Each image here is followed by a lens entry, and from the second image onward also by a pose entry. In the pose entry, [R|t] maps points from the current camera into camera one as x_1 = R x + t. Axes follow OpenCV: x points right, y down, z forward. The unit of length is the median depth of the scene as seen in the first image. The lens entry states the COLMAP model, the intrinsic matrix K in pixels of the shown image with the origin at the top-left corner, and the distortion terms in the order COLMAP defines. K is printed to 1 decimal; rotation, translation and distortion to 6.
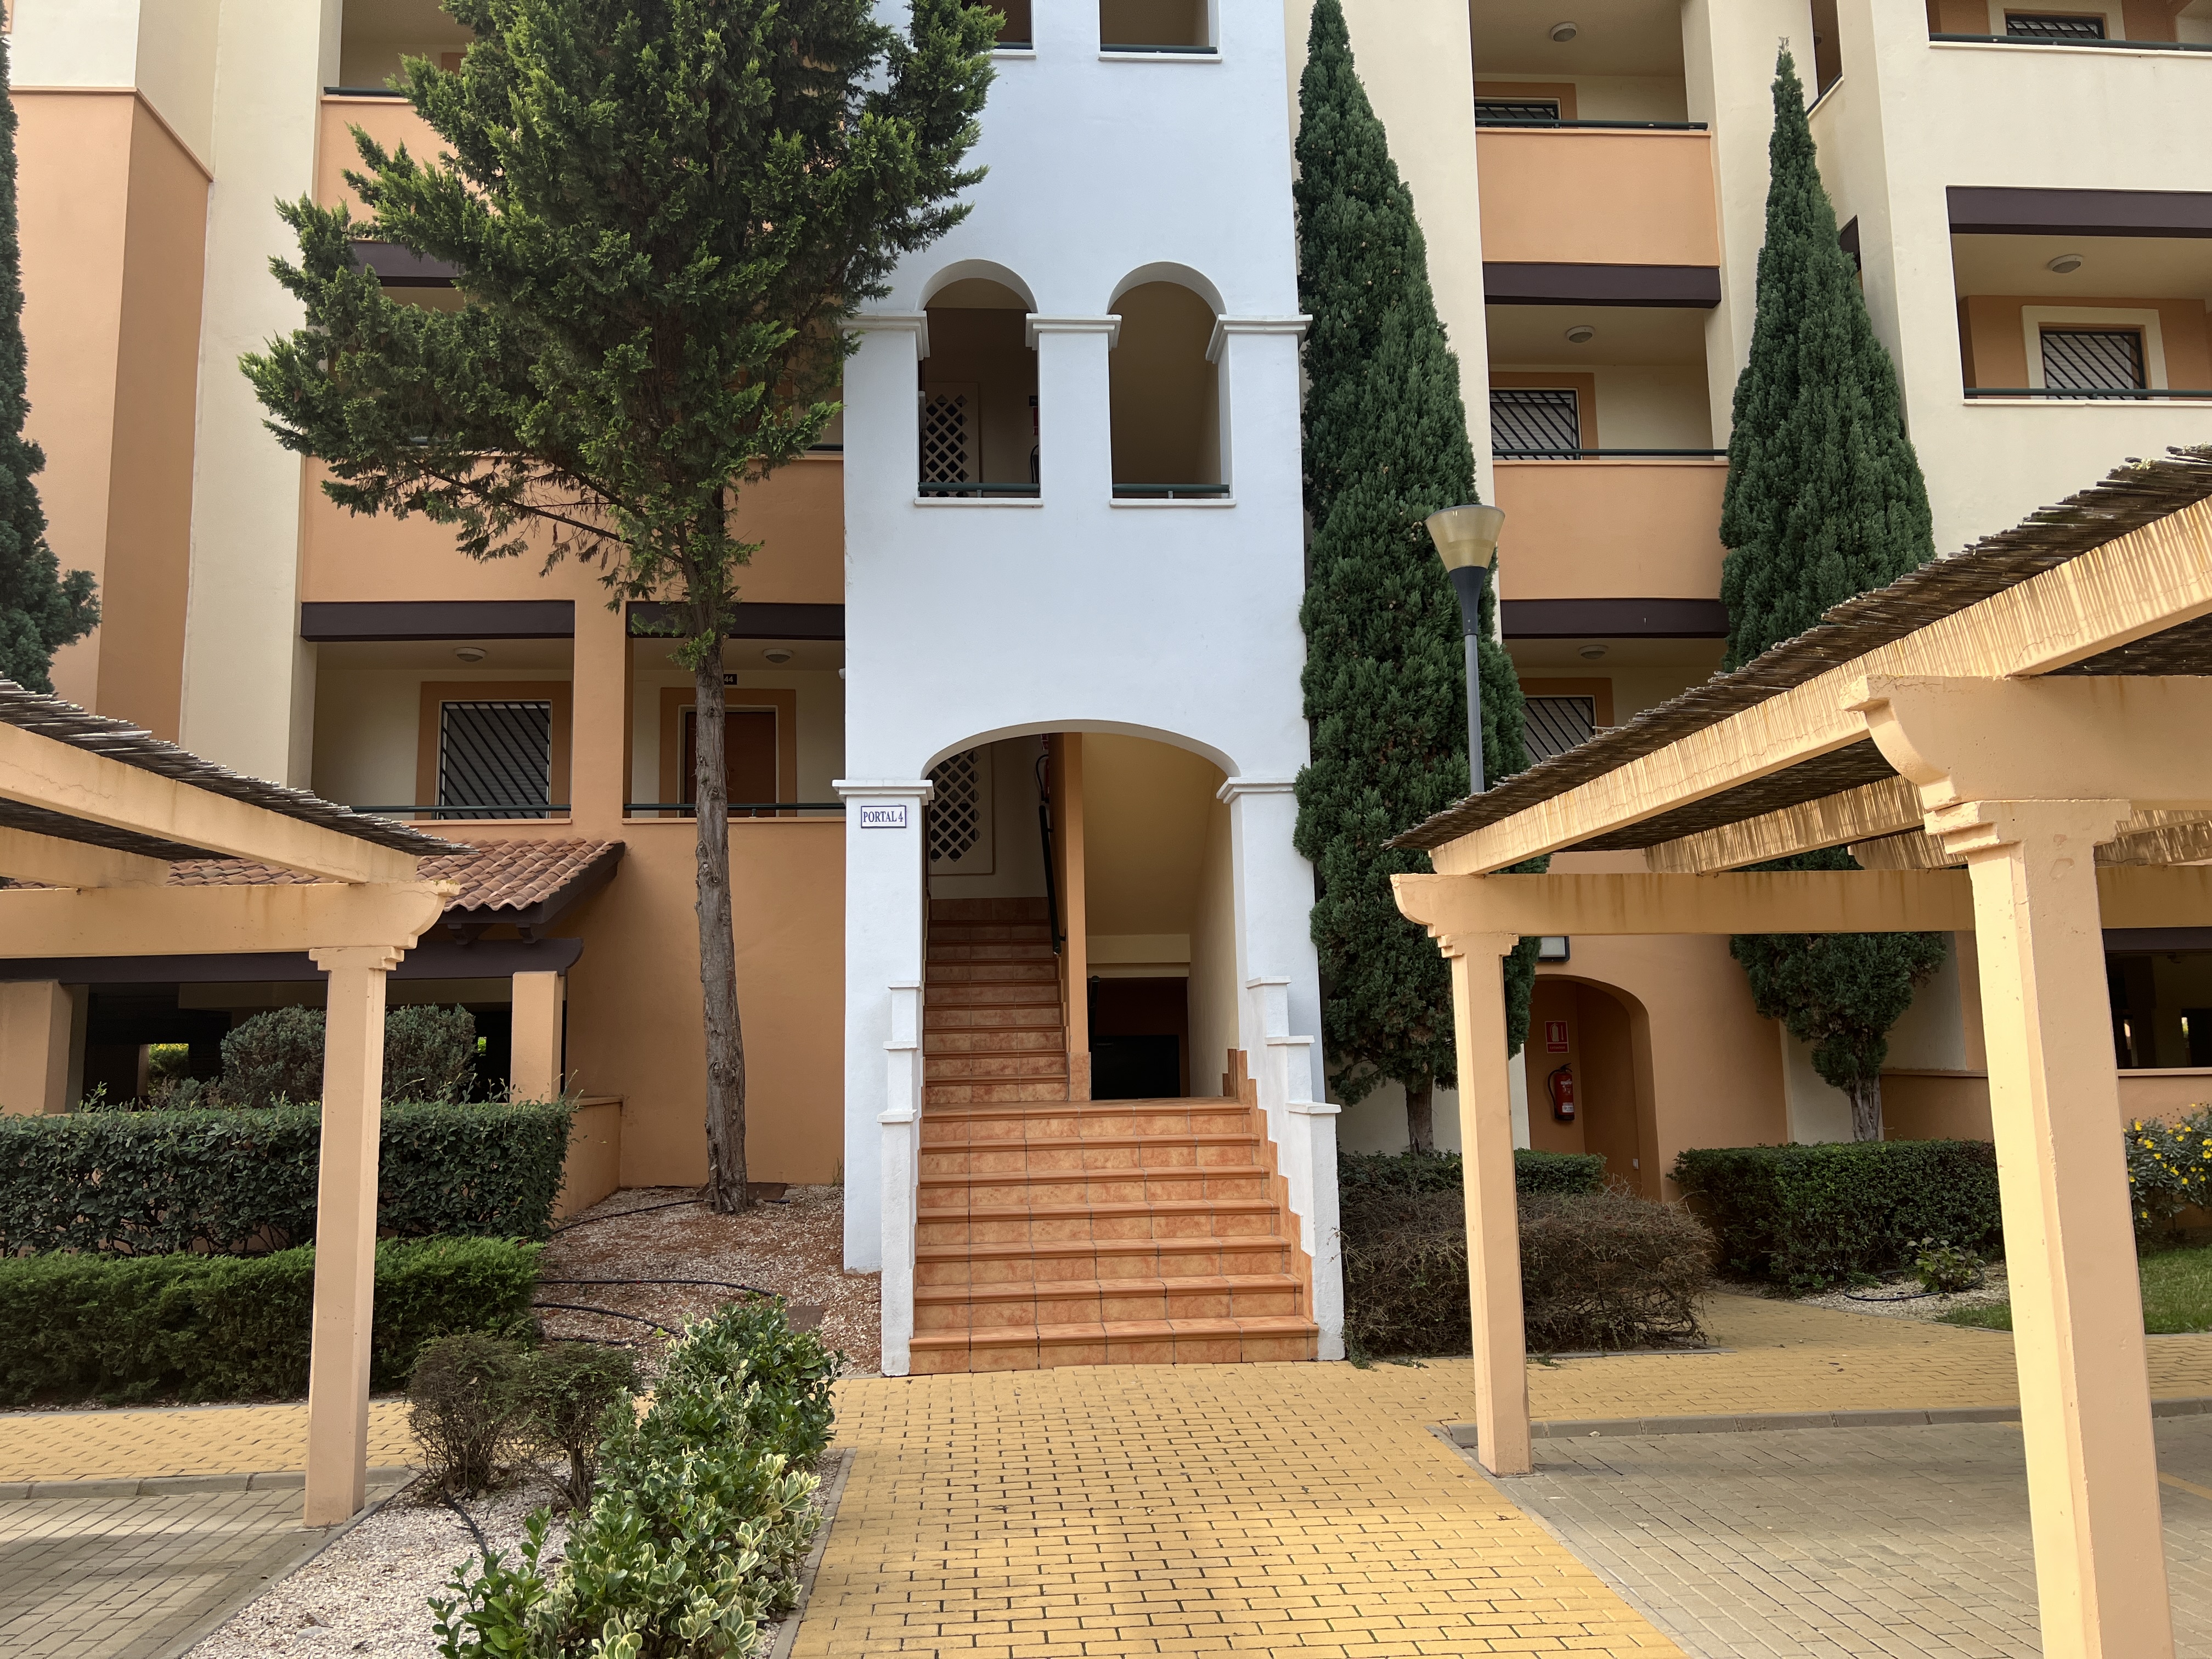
lens RADIAL K [[1657.8, 0, 1106.0], [0, 1657.8, 829.5], [0, 0, 1]] dist [0.004064, -0.000062]
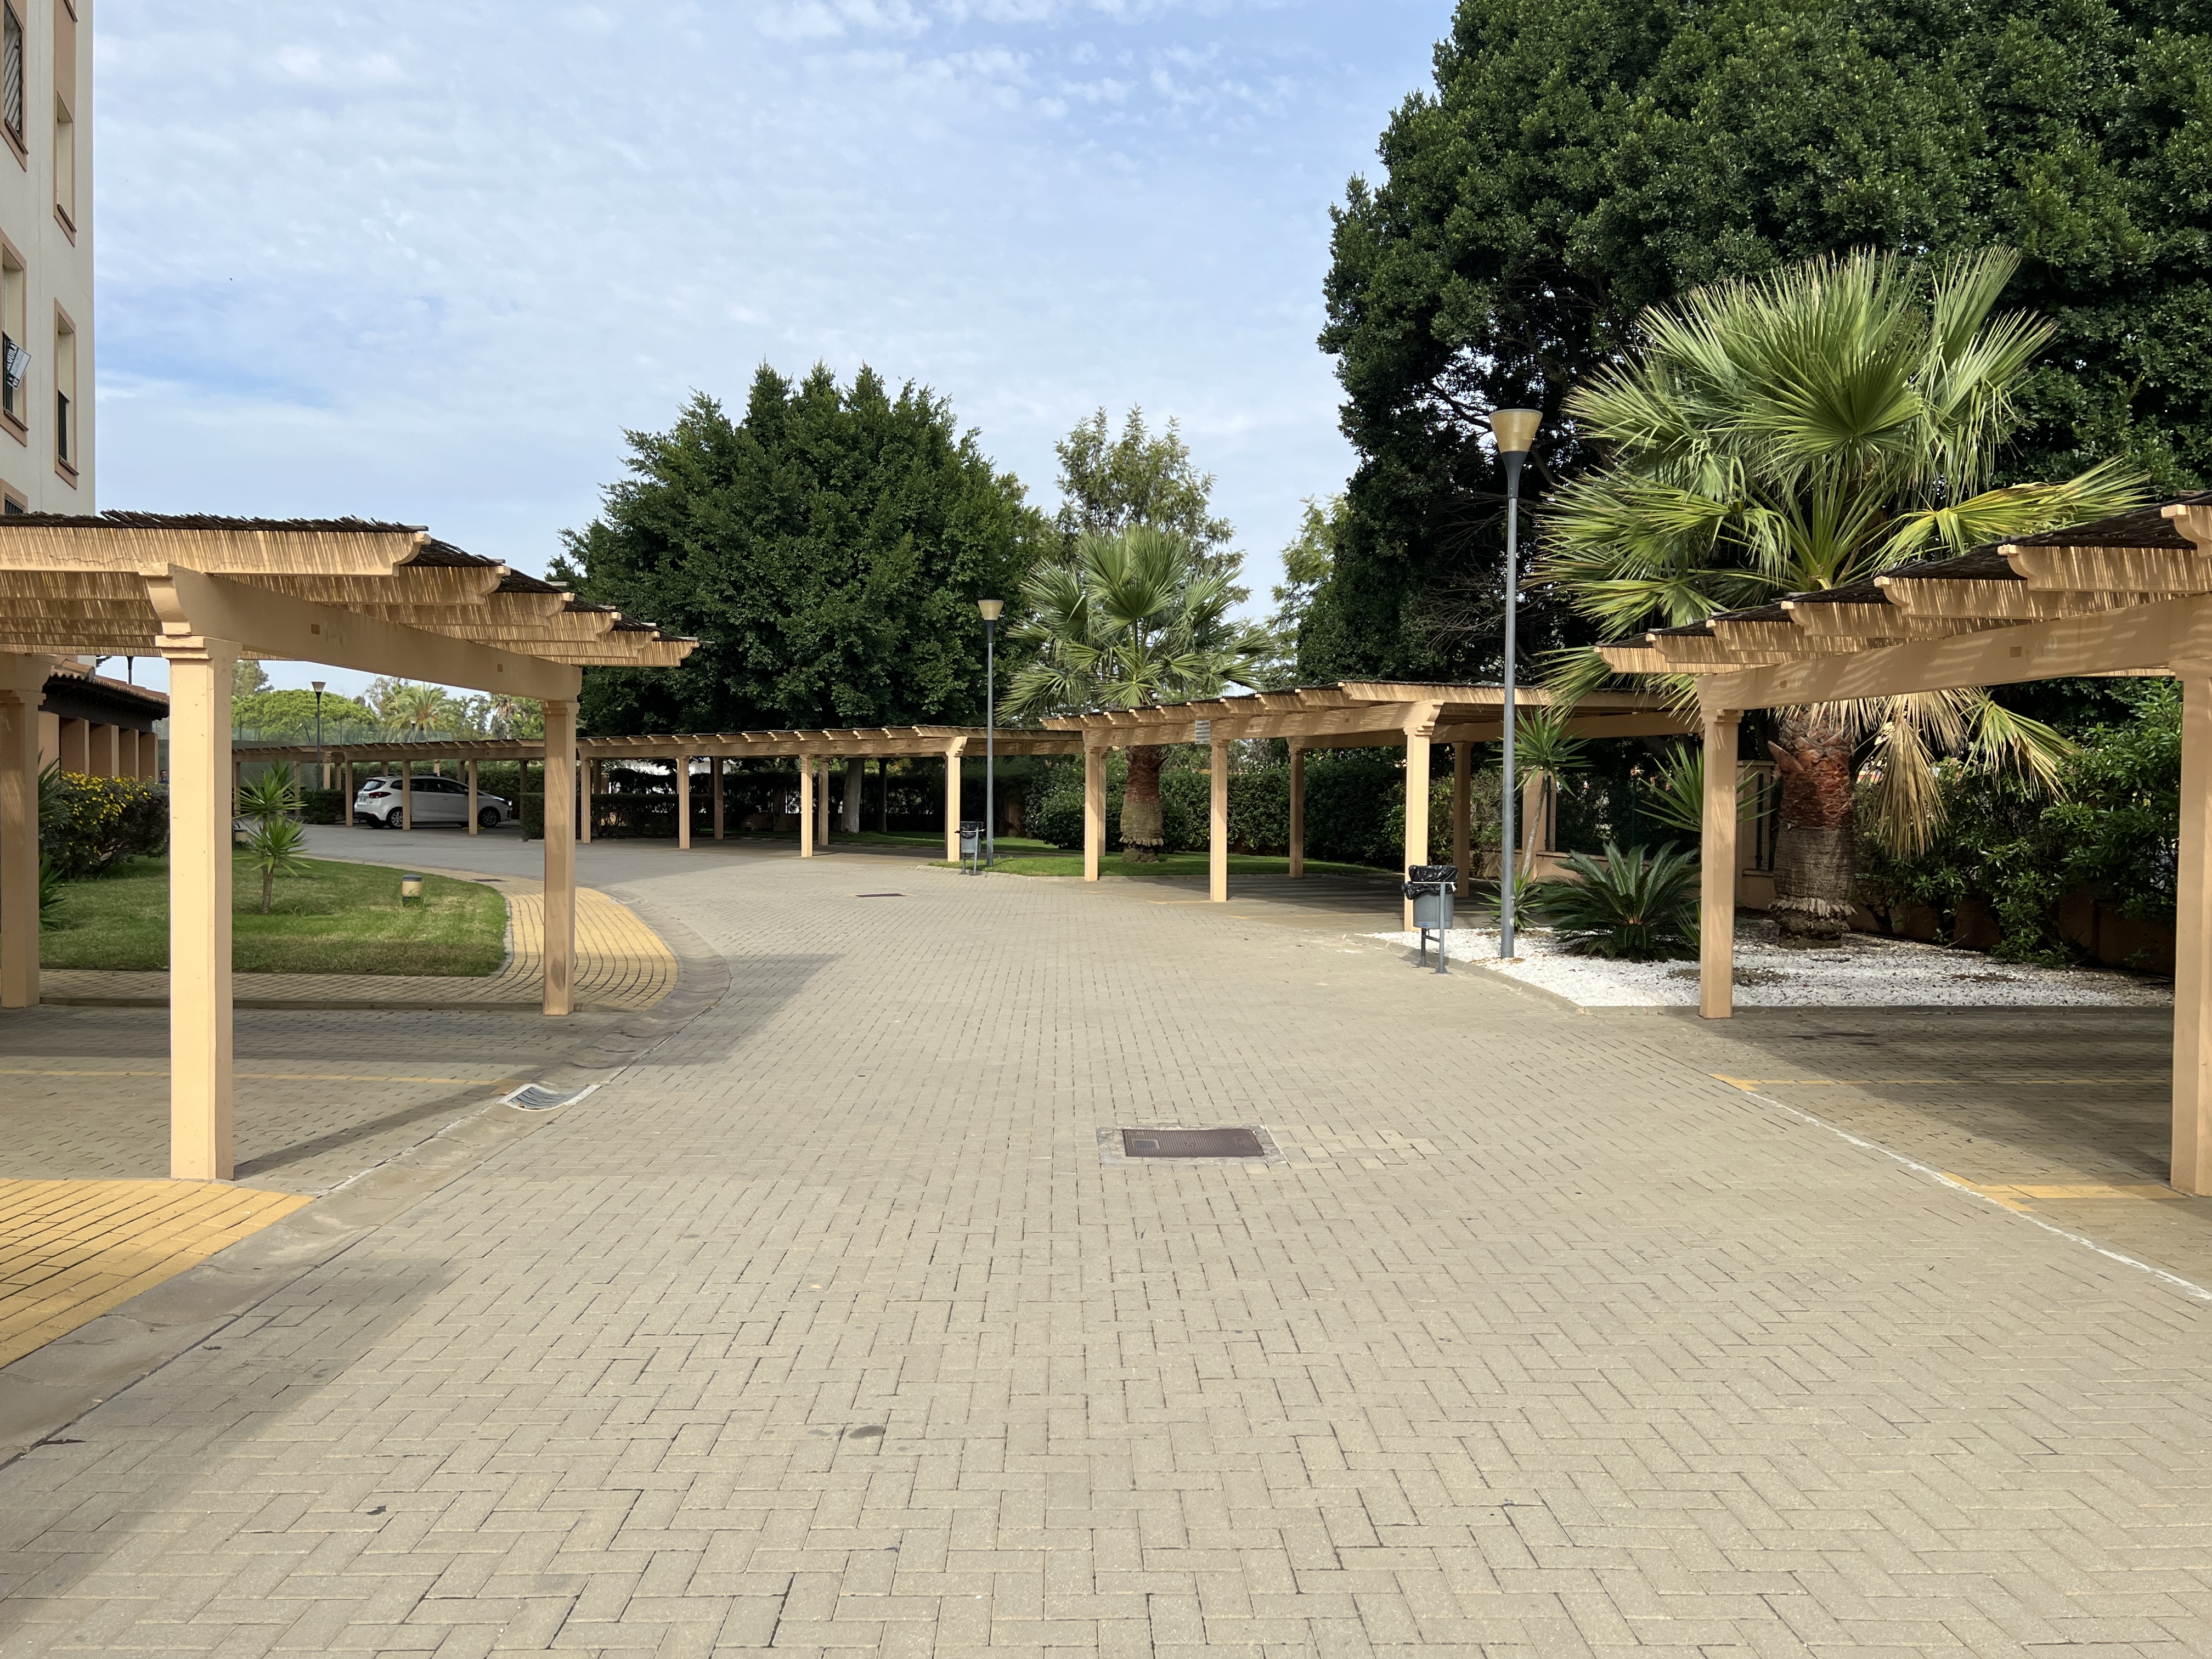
lens RADIAL K [[1657.8, 0, 1106.0], [0, 1657.8, 829.5], [0, 0, 1]] dist [0.004064, -0.000062]
pose [[0.048364, -0.002661, 0.998826, -1.429892], [-0.149195, 0.988759, 0.009859, 0.031579], [-0.987624, -0.149497, 0.047423, -0.210211]]
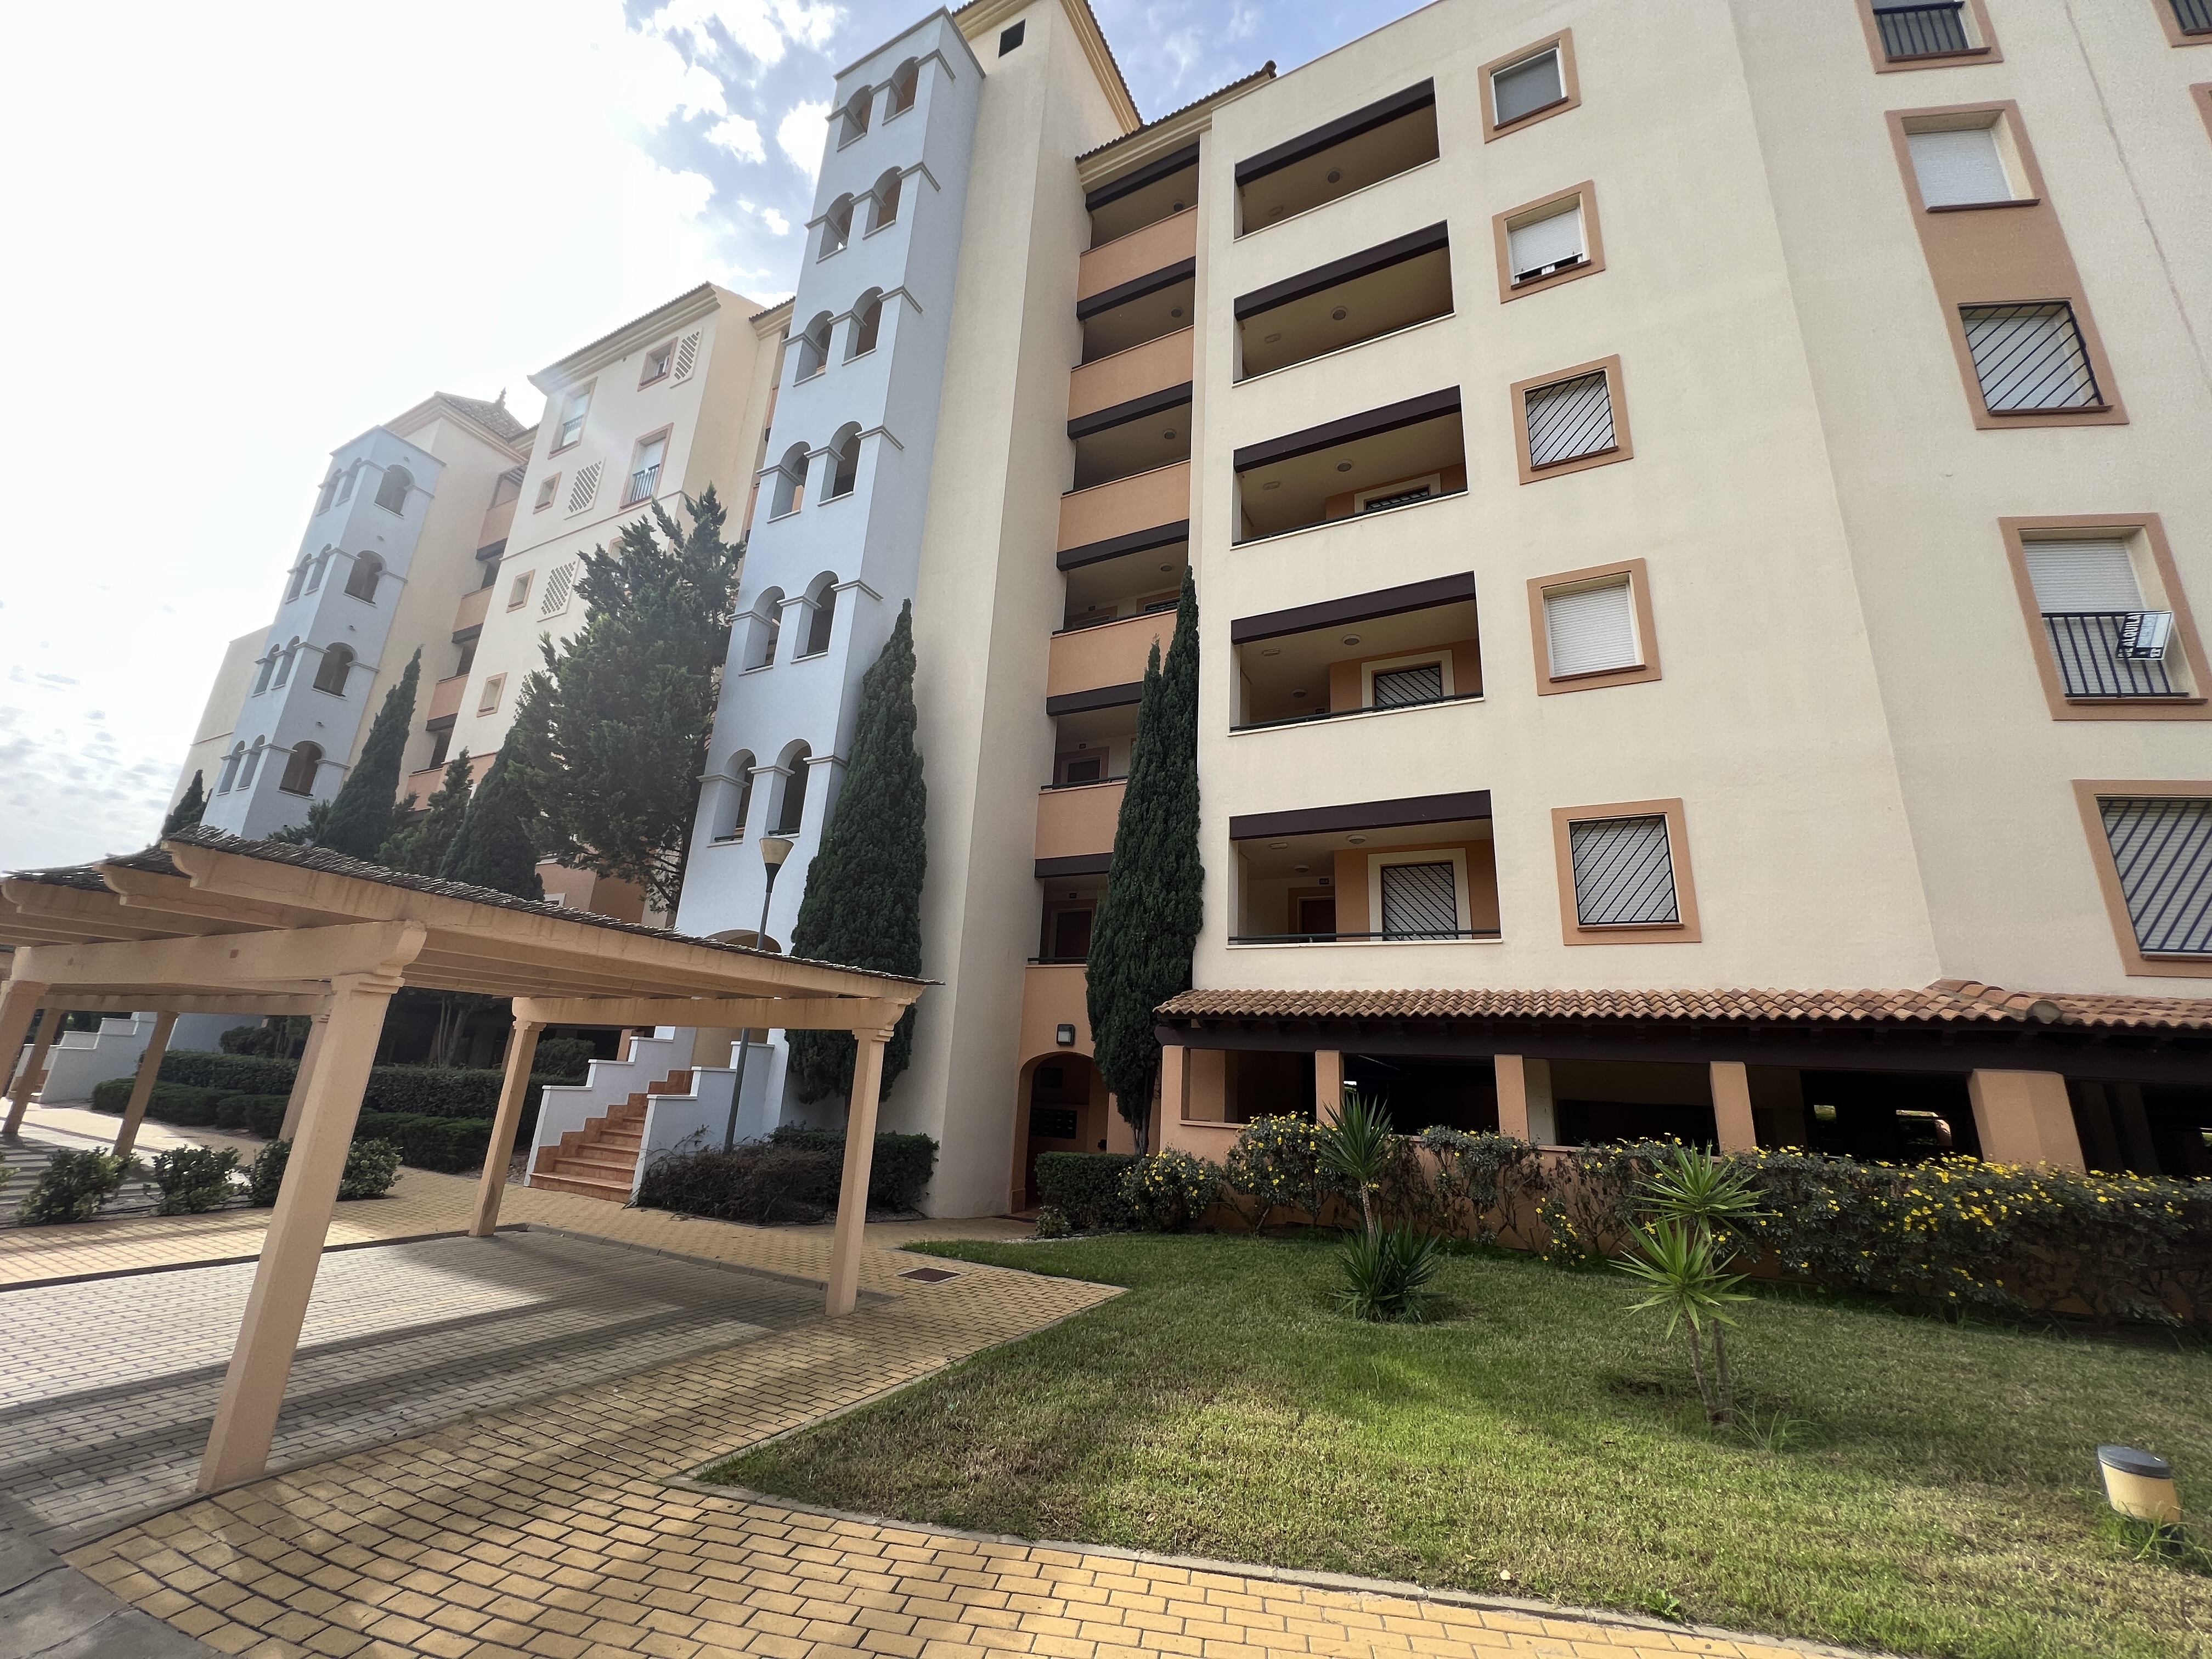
lens RADIAL K [[894.8, 0, 1106.0], [0, 894.8, 829.5], [0, 0, 1]] dist [-0.000259, -0.000047]
pose [[0.853187, -0.088815, -0.513988, 0.763163], [0.002222, 0.986007, -0.166689, 0.006552], [0.521600, 0.141075, 0.841446, 0.109255]]
